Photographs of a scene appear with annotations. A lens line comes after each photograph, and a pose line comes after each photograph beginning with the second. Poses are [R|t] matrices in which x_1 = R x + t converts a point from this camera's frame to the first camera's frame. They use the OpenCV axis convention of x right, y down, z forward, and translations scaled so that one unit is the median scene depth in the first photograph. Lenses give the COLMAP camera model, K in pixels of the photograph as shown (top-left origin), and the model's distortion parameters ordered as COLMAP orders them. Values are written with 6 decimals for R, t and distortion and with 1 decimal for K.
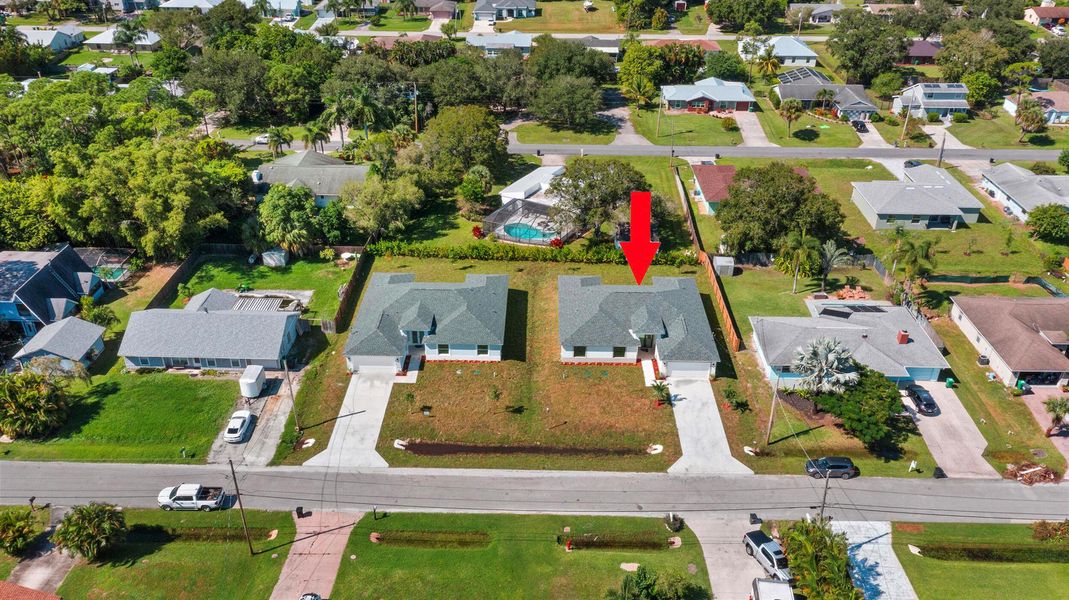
lens RADIAL K [[855.0, 0, 532.6], [0, 855.0, 300.8], [0, 0, 1]] dist [-0.000228, 0.007502]
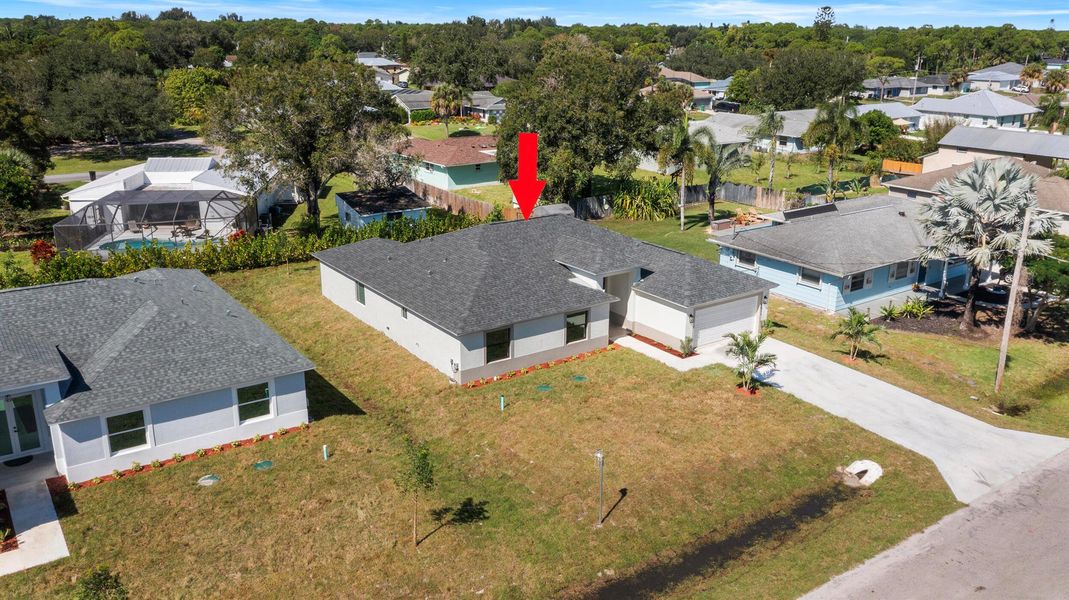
lens RADIAL K [[855.0, 0, 536.6], [0, 855.0, 309.6], [0, 0, 1]] dist [-0.000228, 0.007502]
pose [[0.801879, -0.183597, 0.568579, -0.152520], [0.294558, 0.949414, -0.108852, 0.091546], [-0.519832, 0.254766, 0.815395, 0.659469]]
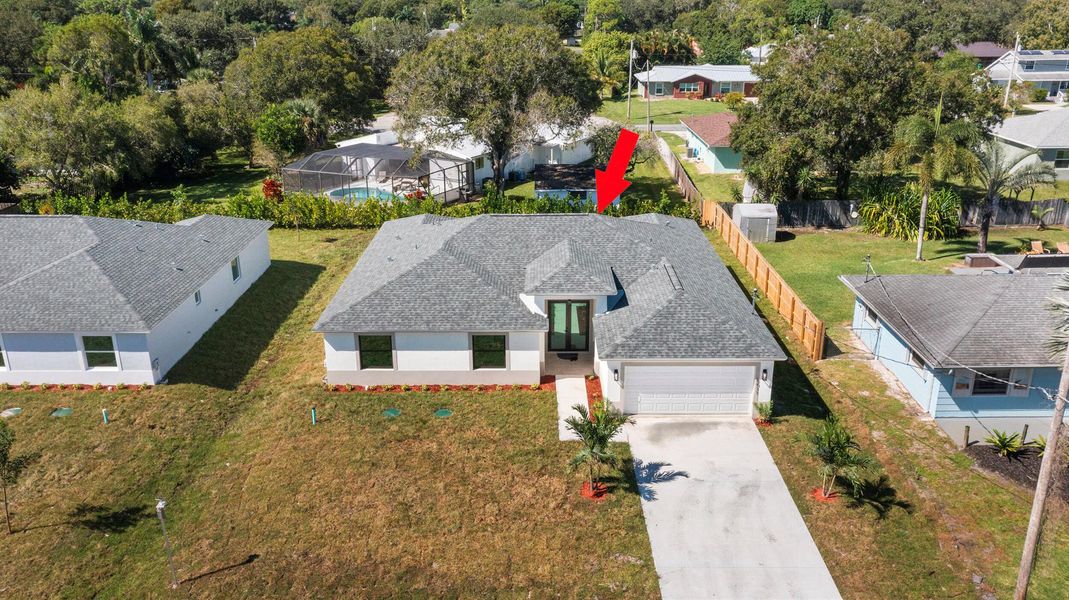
lens RADIAL K [[855.0, 0, 536.7], [0, 855.0, 293.1], [0, 0, 1]] dist [-0.000228, 0.007502]
pose [[0.999878, -0.014194, 0.006502, 0.118079], [0.015150, 0.982711, -0.184527, 0.100539], [-0.003771, 0.184603, 0.982806, 0.649246]]
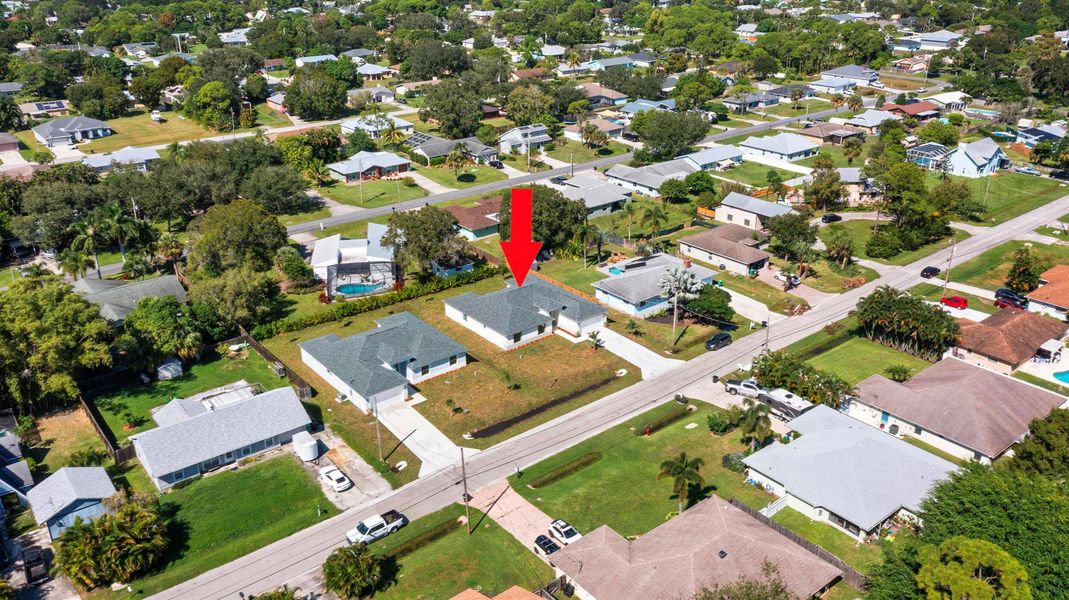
lens RADIAL K [[855.0, 0, 542.0], [0, 855.0, 292.4], [0, 0, 1]] dist [-0.000228, 0.007502]
pose [[0.761038, -0.259868, 0.594382, -0.650183], [0.329747, 0.944022, -0.009470, 0.019652], [-0.558648, 0.203203, 0.804127, -0.053951]]
